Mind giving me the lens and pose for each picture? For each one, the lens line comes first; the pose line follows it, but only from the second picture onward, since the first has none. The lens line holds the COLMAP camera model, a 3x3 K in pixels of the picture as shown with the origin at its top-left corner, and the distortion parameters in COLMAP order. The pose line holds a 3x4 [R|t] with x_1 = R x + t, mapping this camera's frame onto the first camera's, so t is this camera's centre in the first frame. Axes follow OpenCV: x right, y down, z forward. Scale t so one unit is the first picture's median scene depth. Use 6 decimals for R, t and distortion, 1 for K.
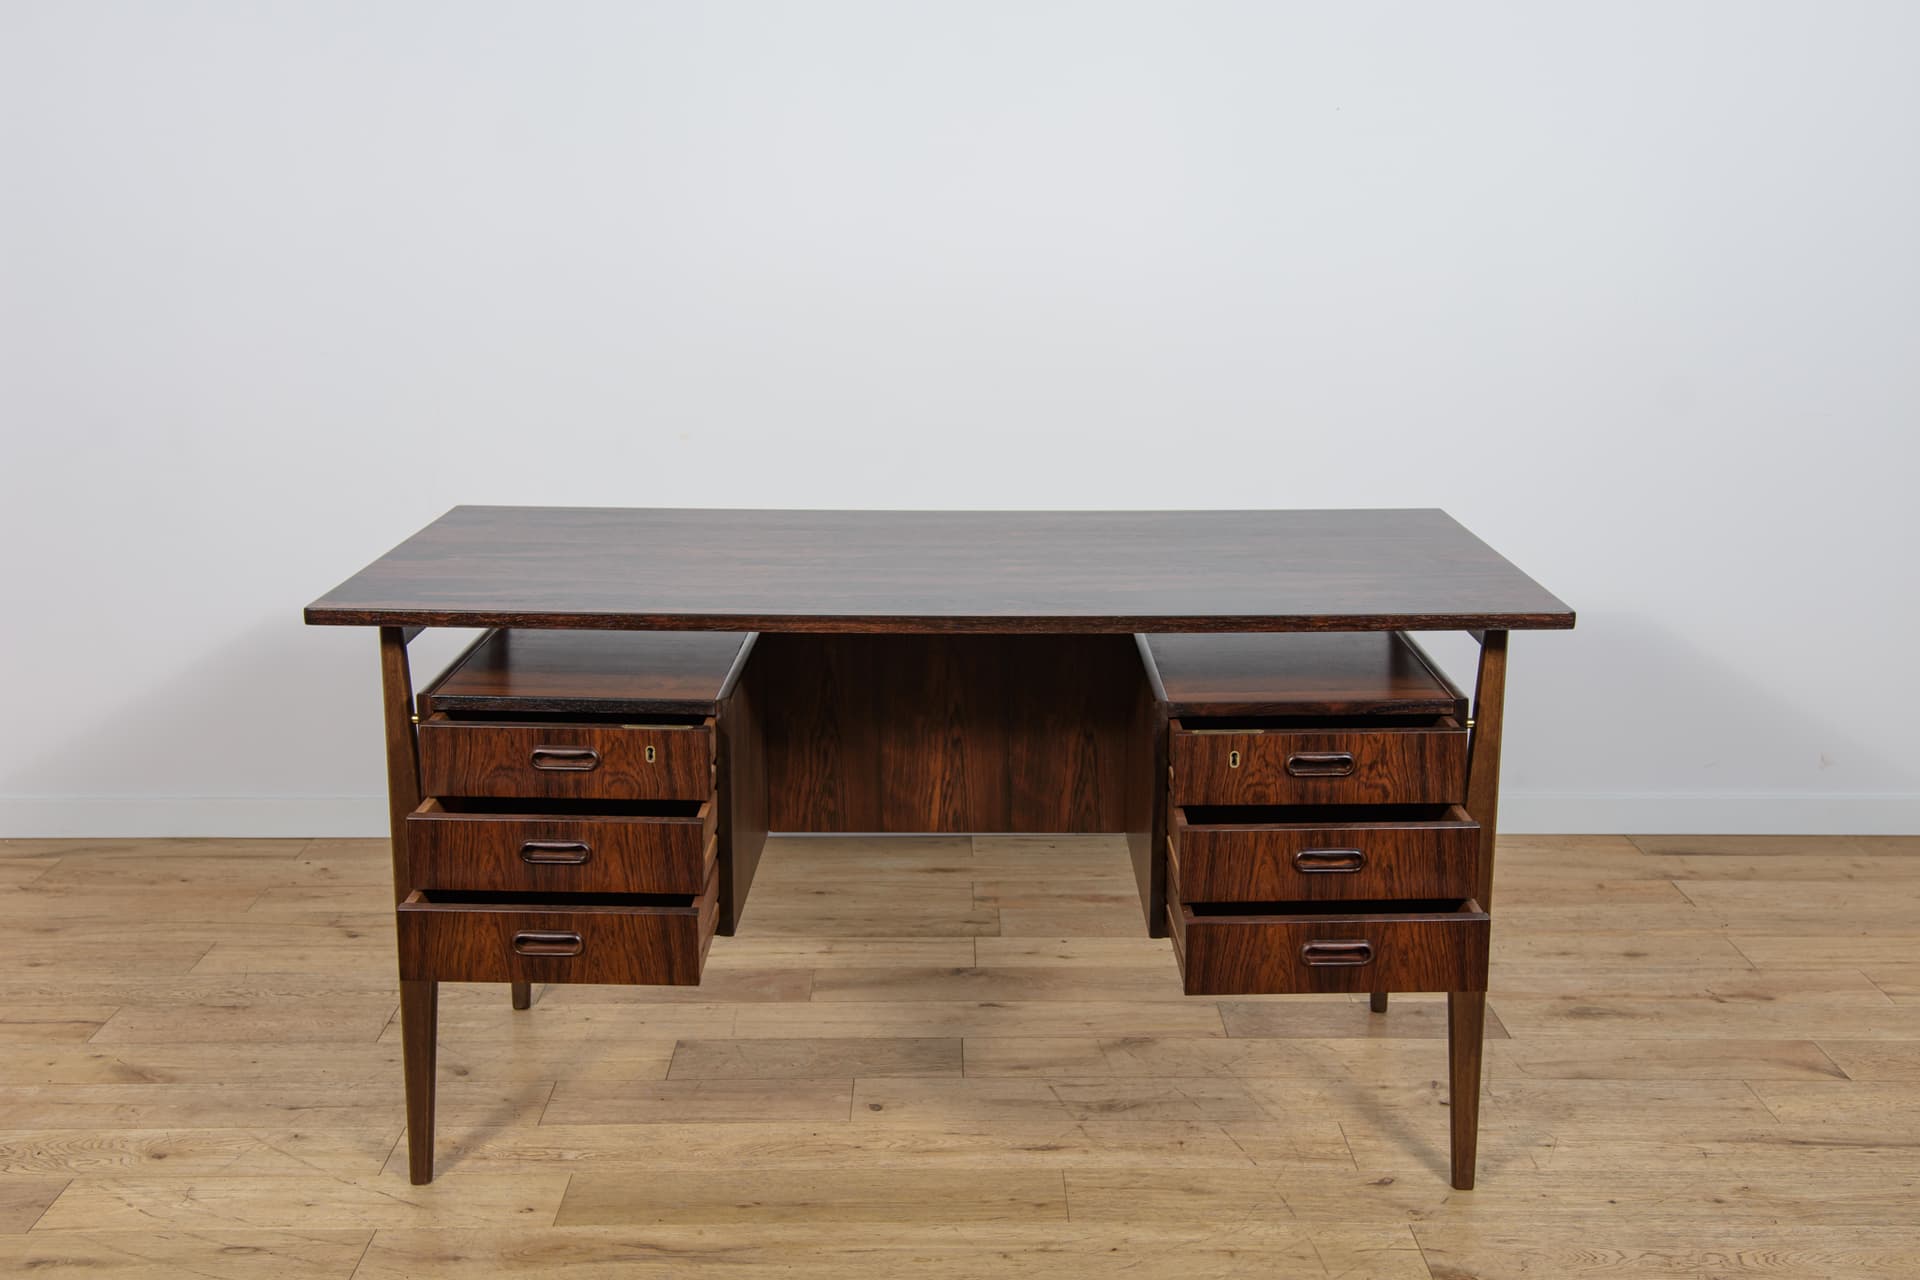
lens RADIAL K [[2095.1, 0, 979.3], [0, 2095.1, 663.1], [0, 0, 1]] dist [0.022432, 0.000000]
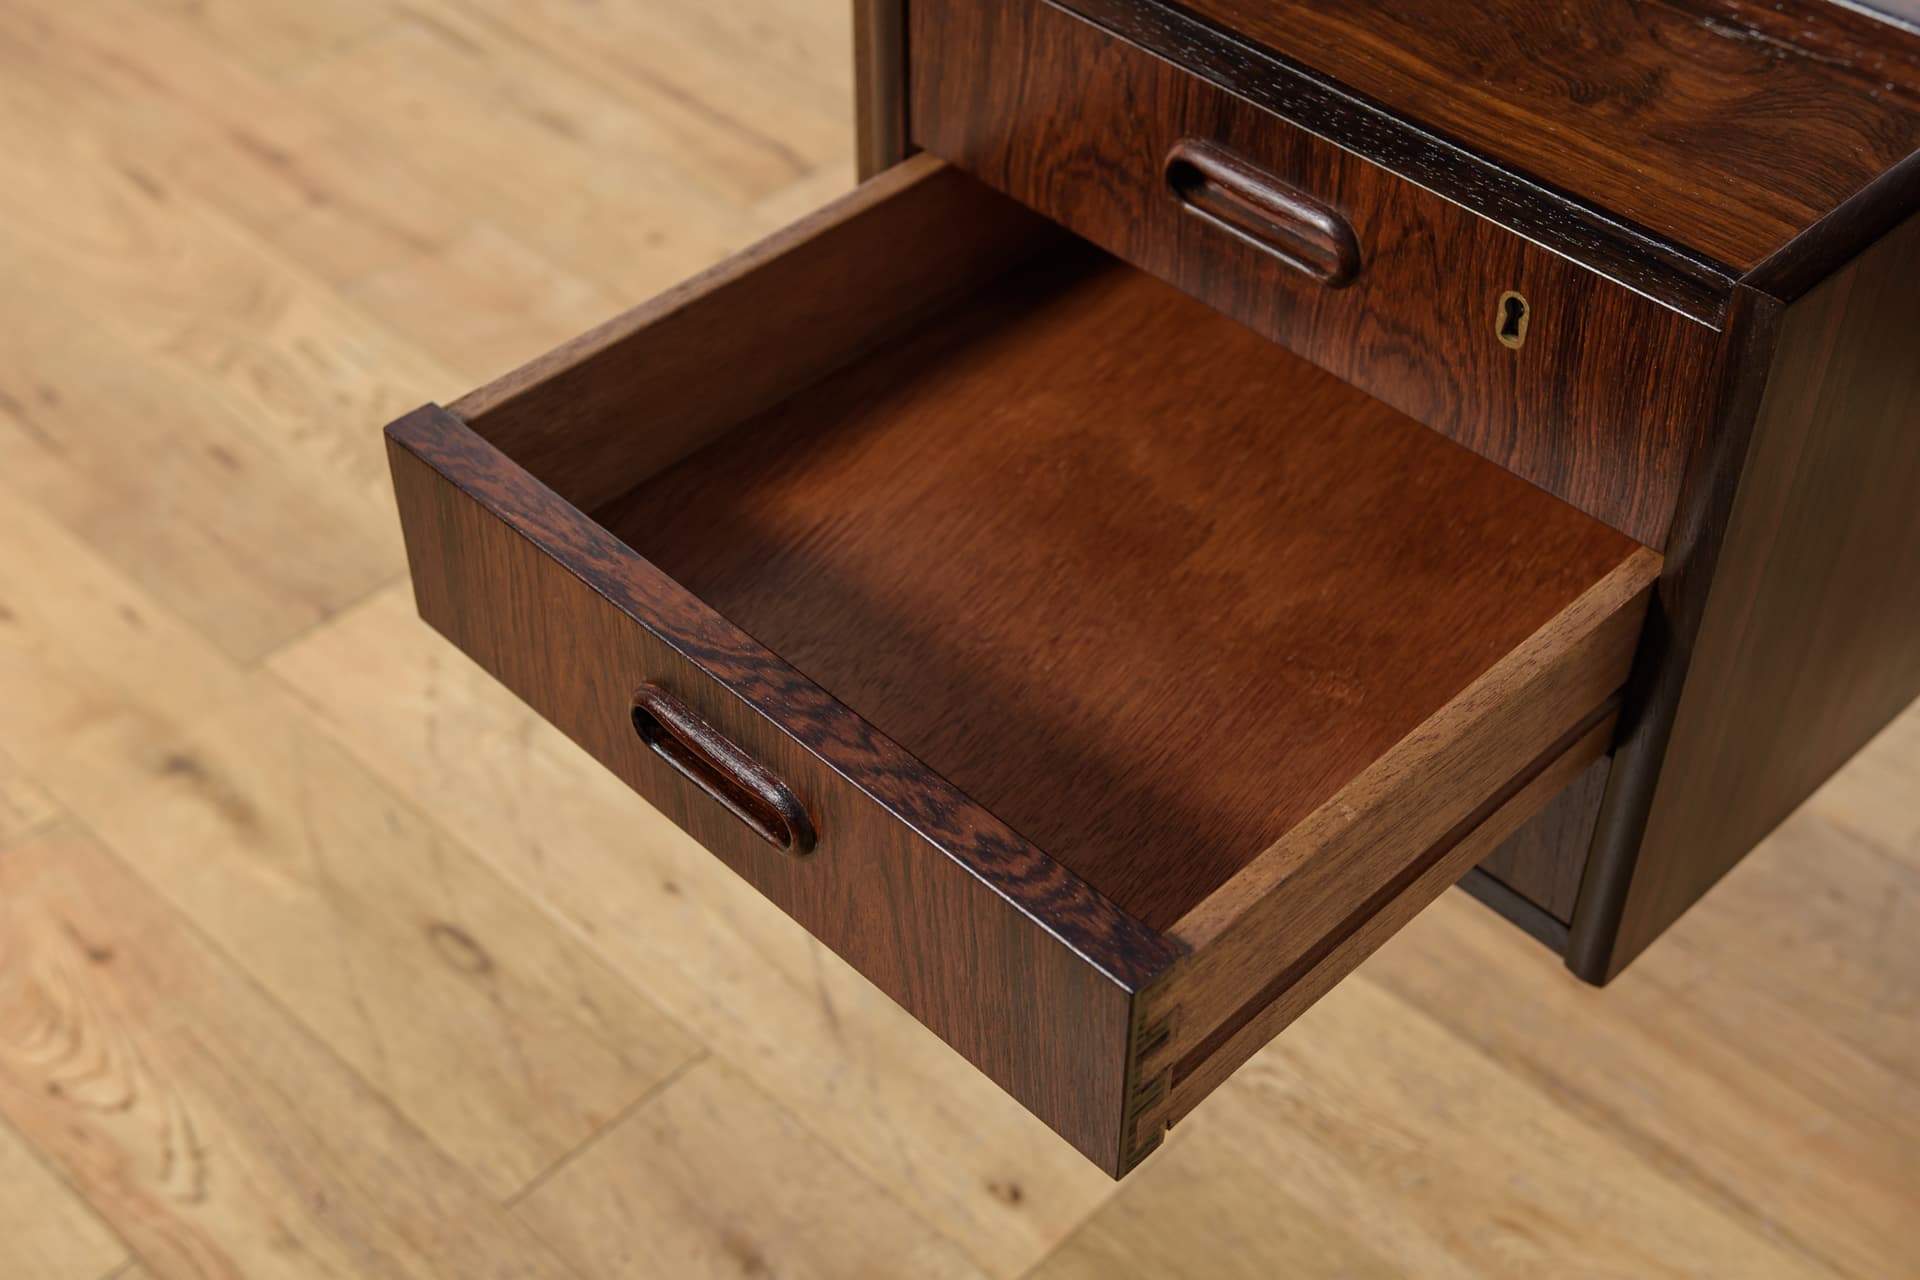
lens RADIAL K [[2564.4, 0, 951.1], [0, 2564.4, 636.8], [0, 0, 1]] dist [0.060352, 0.000000]
pose [[0.707793, 0.471458, -0.526076, -0.014647], [-0.159259, 0.832030, 0.531377, -0.080281], [0.688233, -0.292323, 0.663990, 0.656010]]
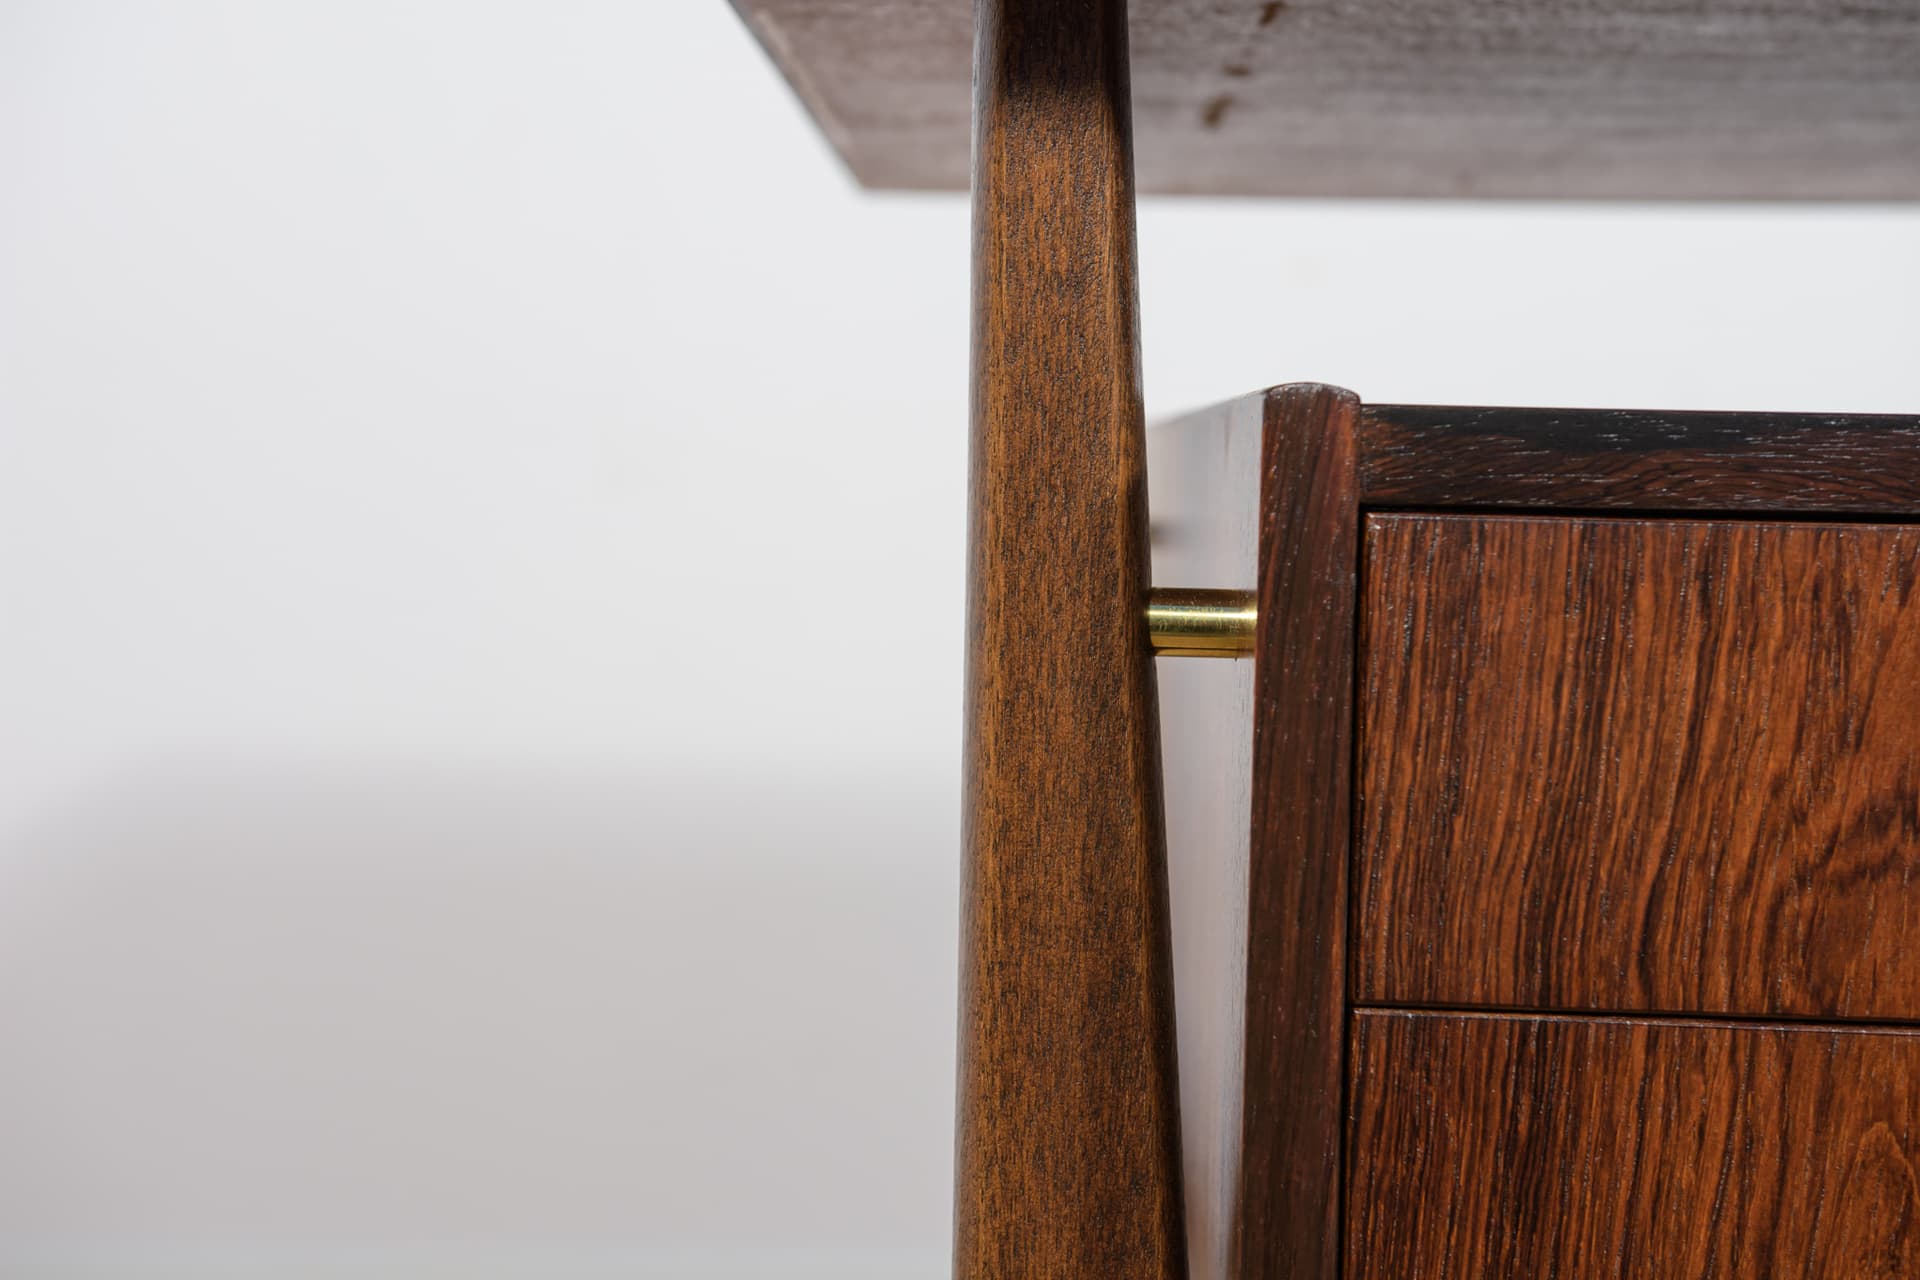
lens RADIAL K [[2564.4, 0, 957.2], [0, 2564.4, 636.1], [0, 0, 1]] dist [0.060352, 0.000000]
pose [[0.999448, 0.006868, -0.032510, -0.253606], [-0.012166, 0.986104, -0.165682, 0.054551], [0.030921, 0.165986, 0.985643, 0.739713]]
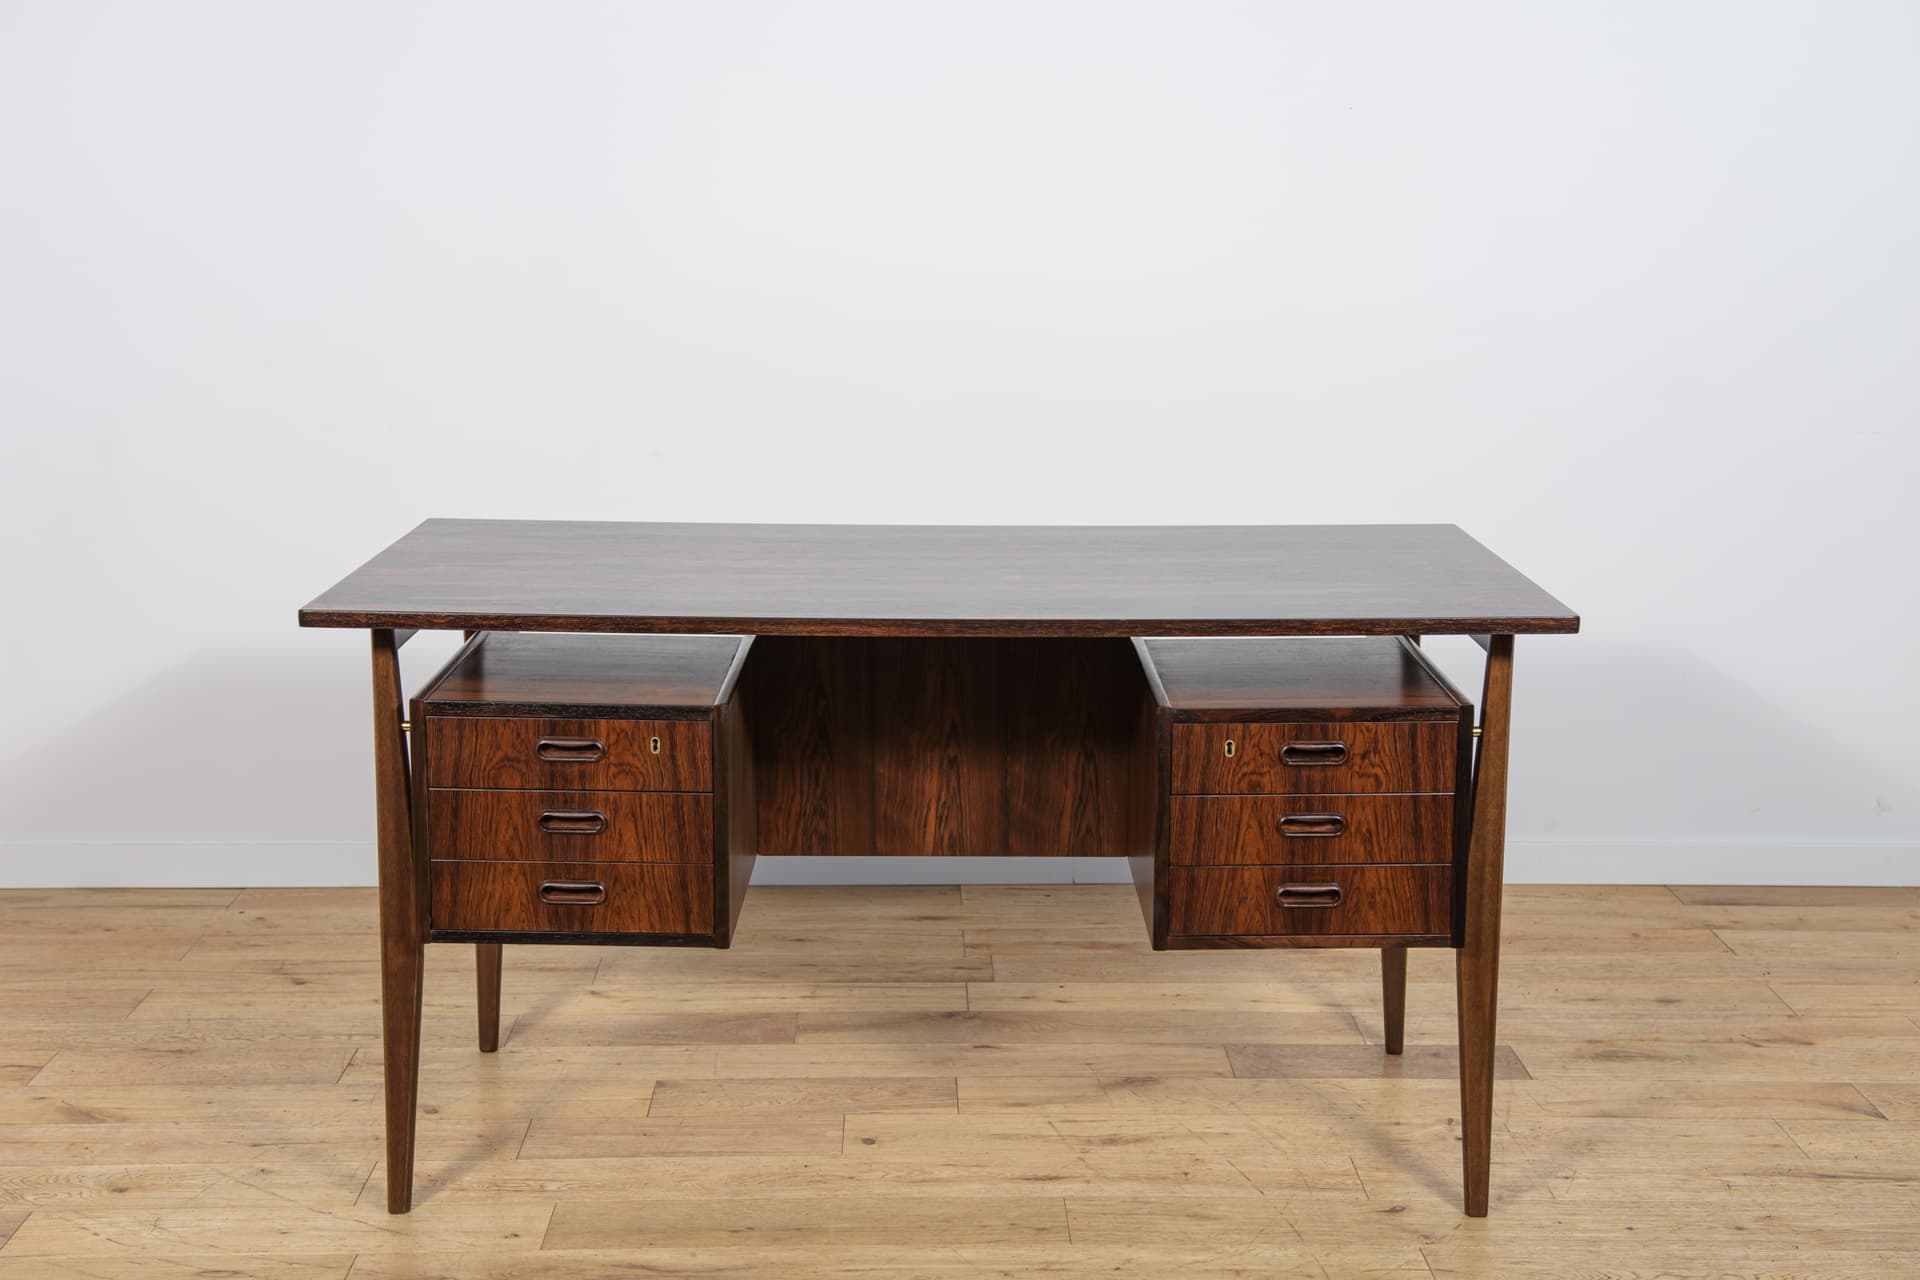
lens RADIAL K [[2529.4, 0, 980.8], [0, 2529.4, 666.2], [0, 0, 1]] dist [0.077803, 0.000000]
pose [[0.999906, 0.001449, 0.013655, -0.014554], [-0.000959, 0.999358, -0.035822, 0.037250], [-0.013698, 0.035806, 0.999265, -0.174961]]
